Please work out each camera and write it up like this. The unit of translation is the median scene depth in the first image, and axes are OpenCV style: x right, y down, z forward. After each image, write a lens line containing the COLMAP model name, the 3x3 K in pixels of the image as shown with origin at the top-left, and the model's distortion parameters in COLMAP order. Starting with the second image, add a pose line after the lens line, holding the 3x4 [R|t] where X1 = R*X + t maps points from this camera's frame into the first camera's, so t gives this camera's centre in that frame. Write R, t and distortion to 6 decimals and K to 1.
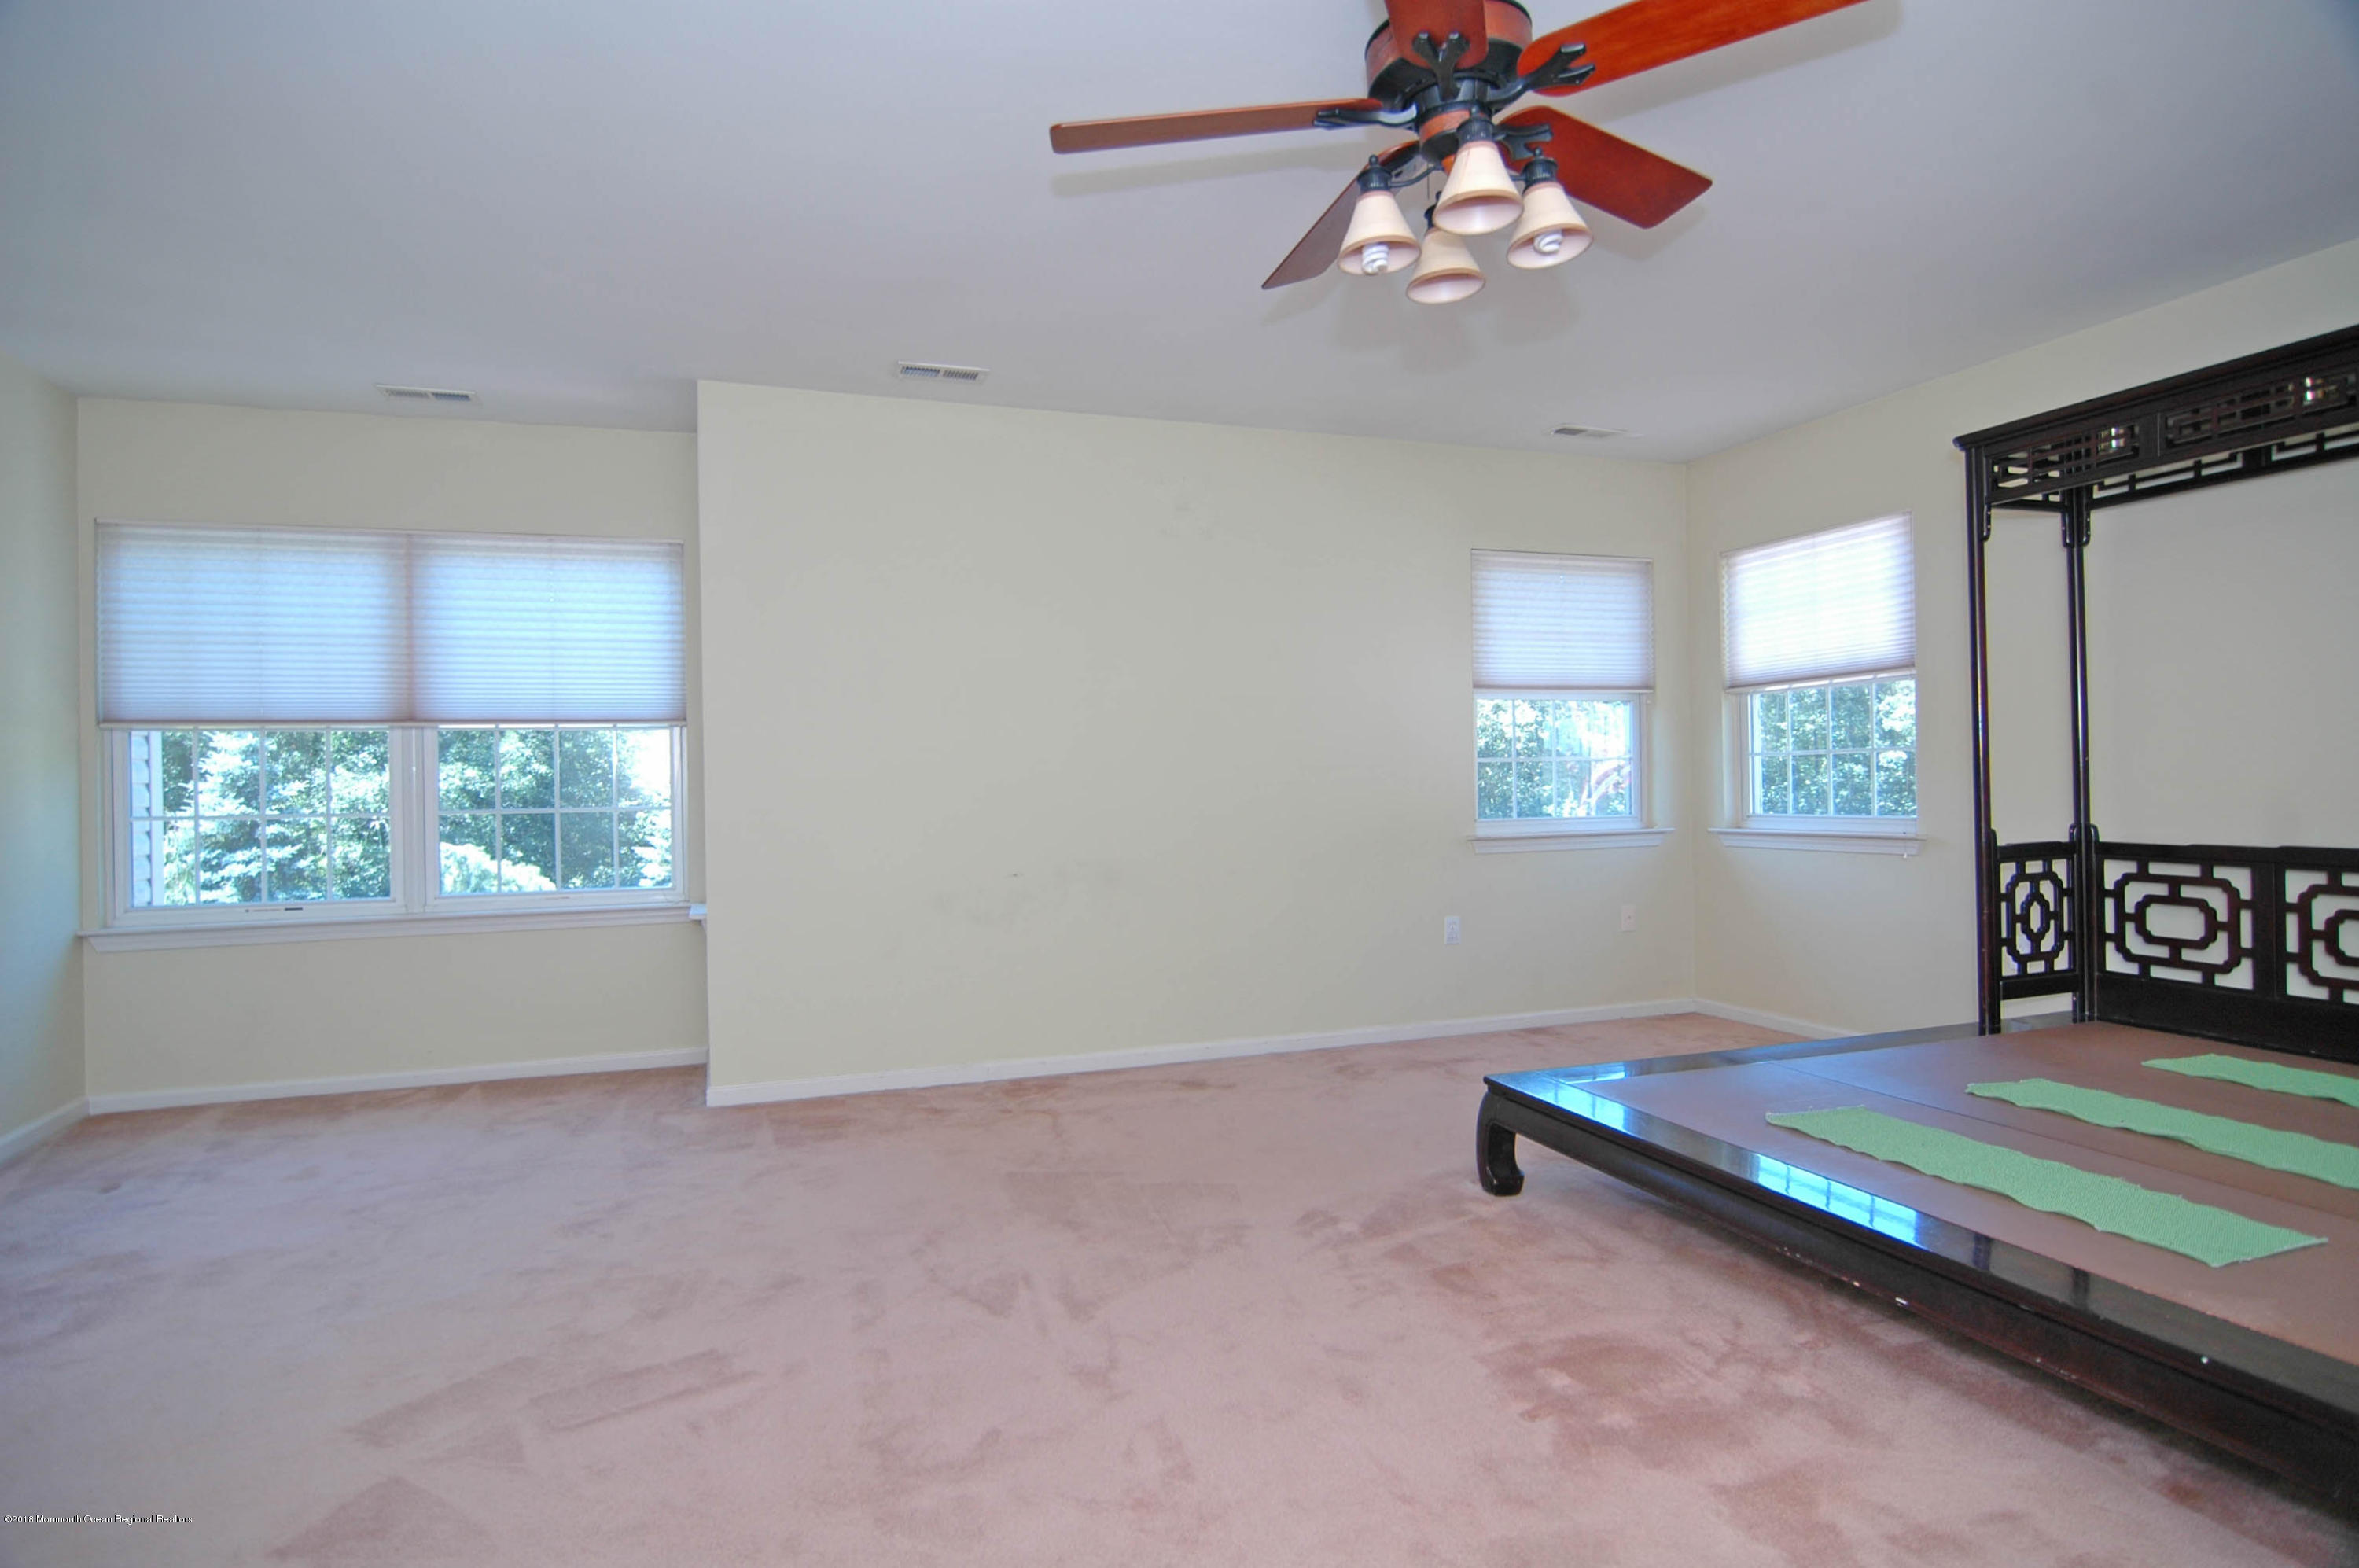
lens RADIAL K [[1291.5, 0, 1179.5], [0, 1291.5, 784.0], [0, 0, 1]] dist [-0.002009, -0.017369]
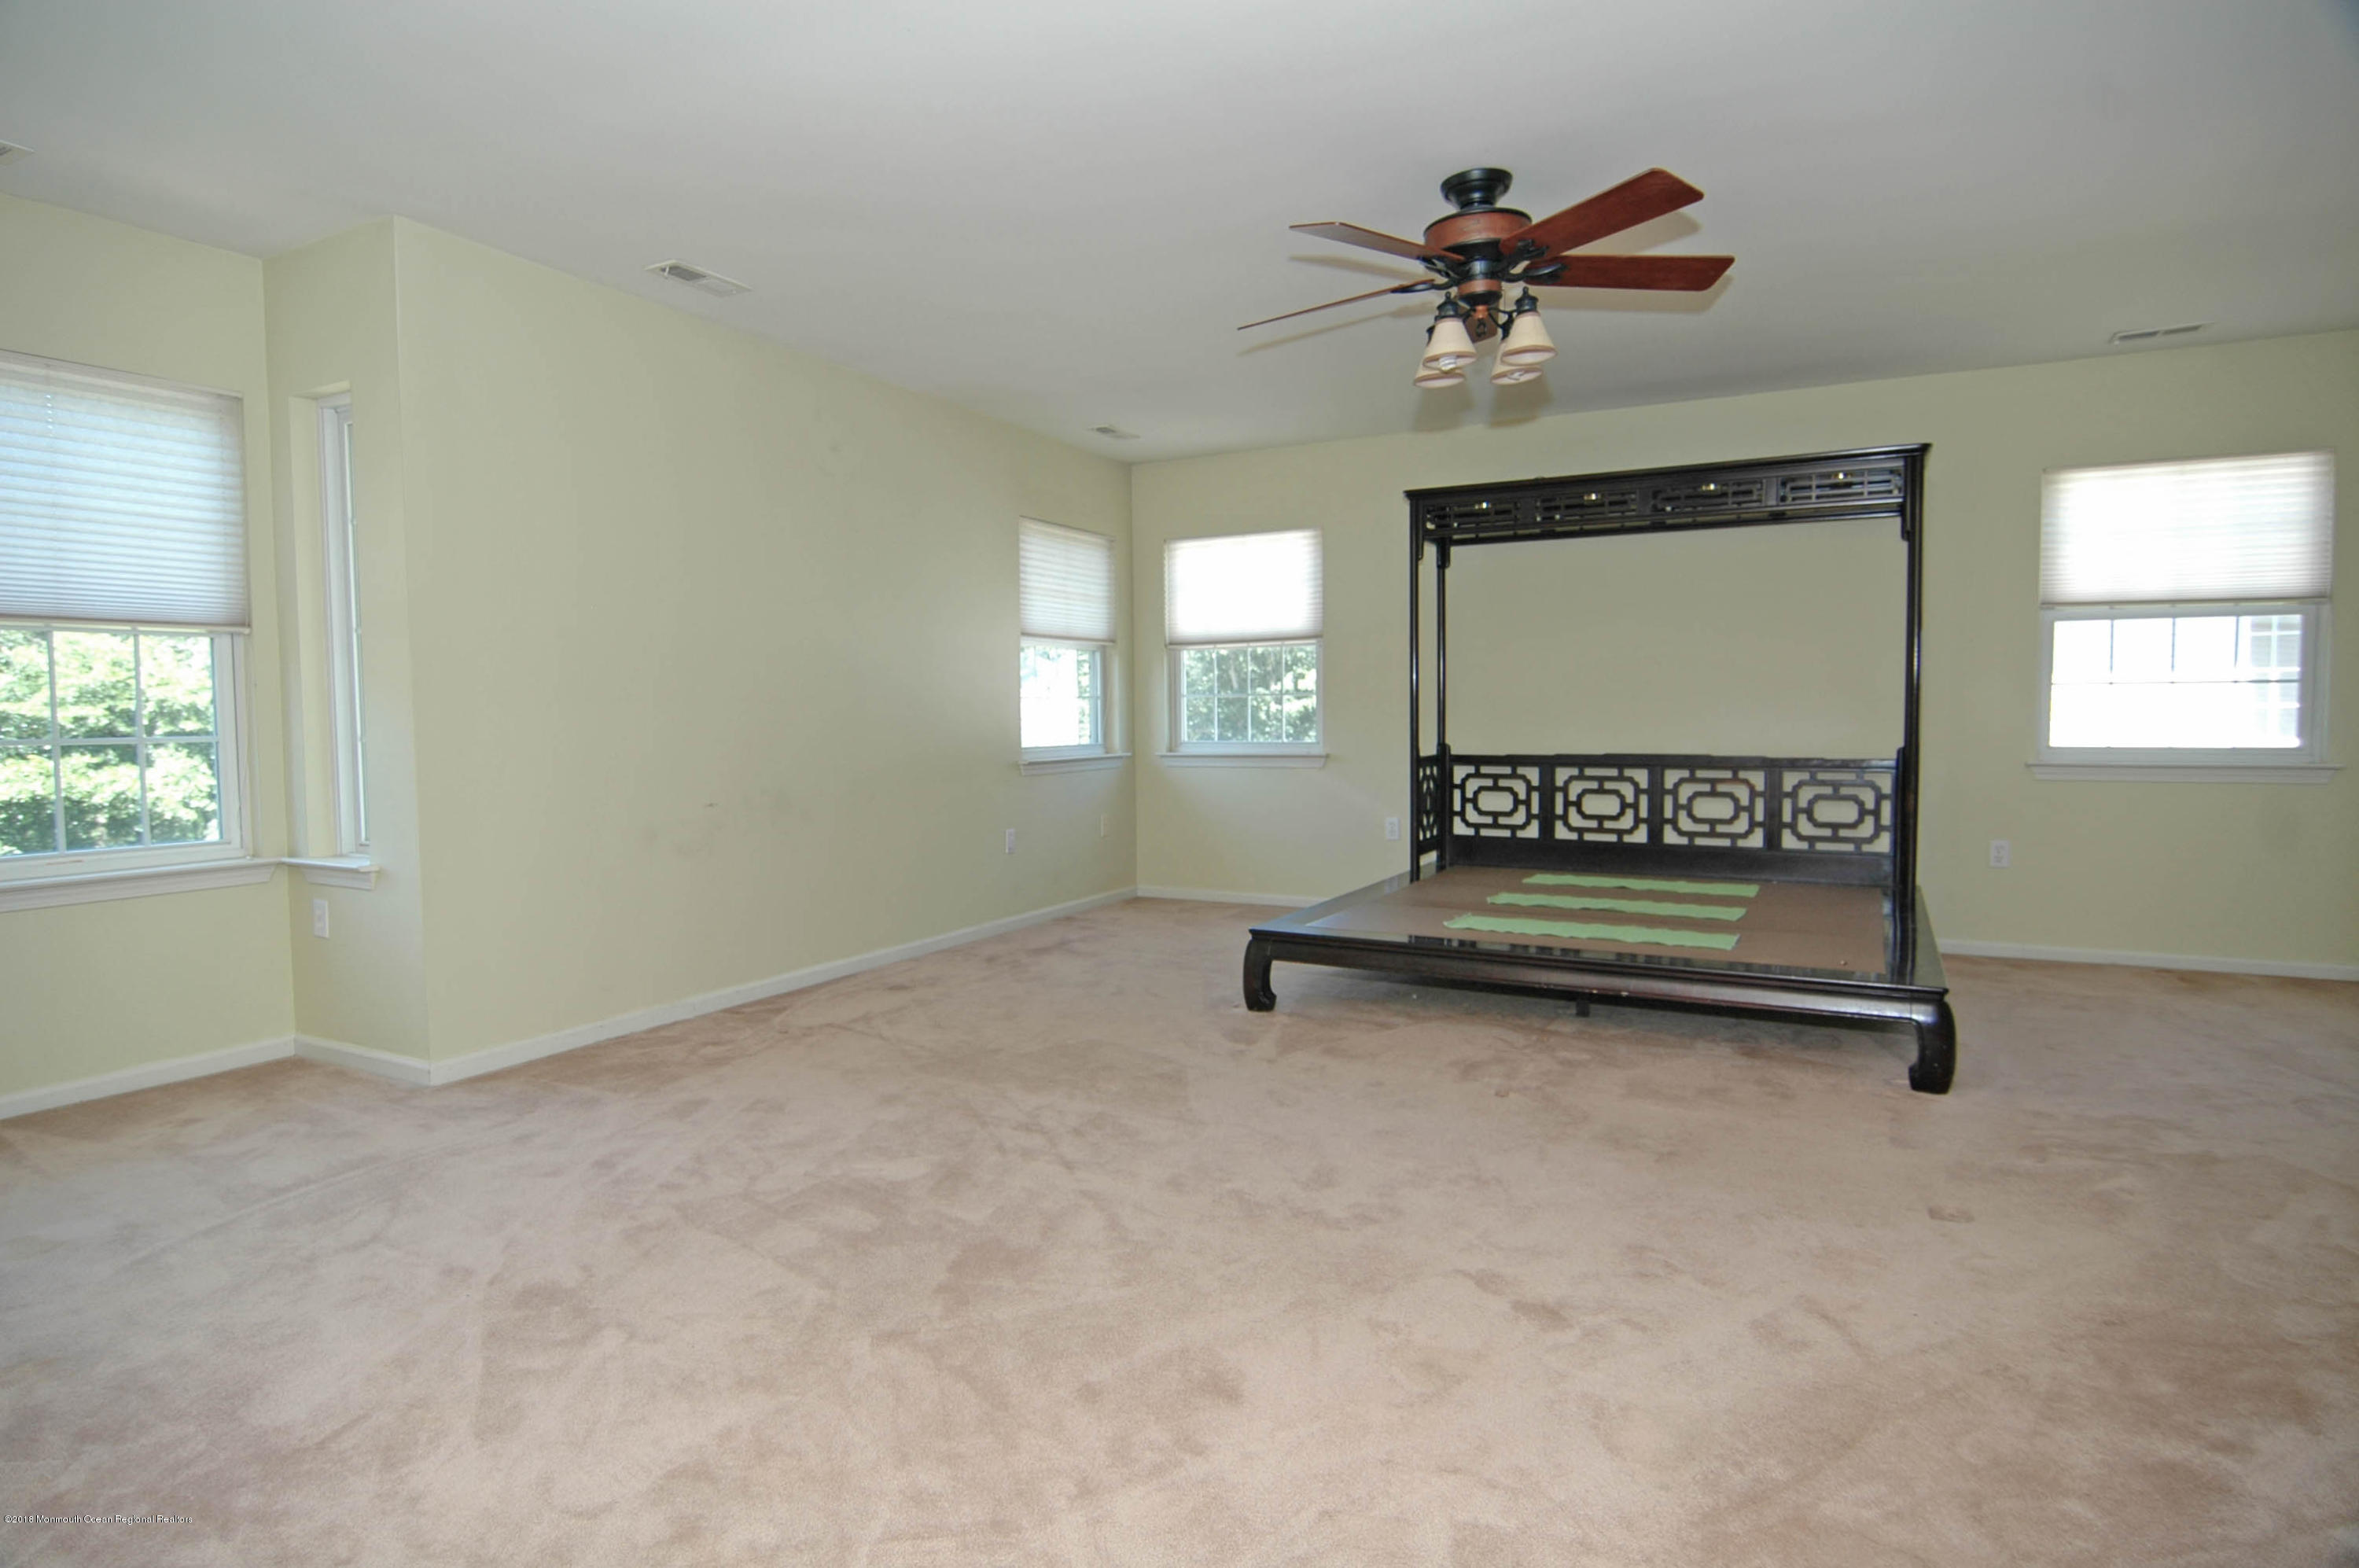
lens RADIAL K [[1291.5, 0, 1179.5], [0, 1291.5, 784.0], [0, 0, 1]] dist [-0.002009, -0.017369]
pose [[0.728907, -0.026754, 0.684090, -0.659421], [-0.003657, 0.999070, 0.042969, 0.013927], [-0.684603, -0.033822, 0.728131, 0.055719]]
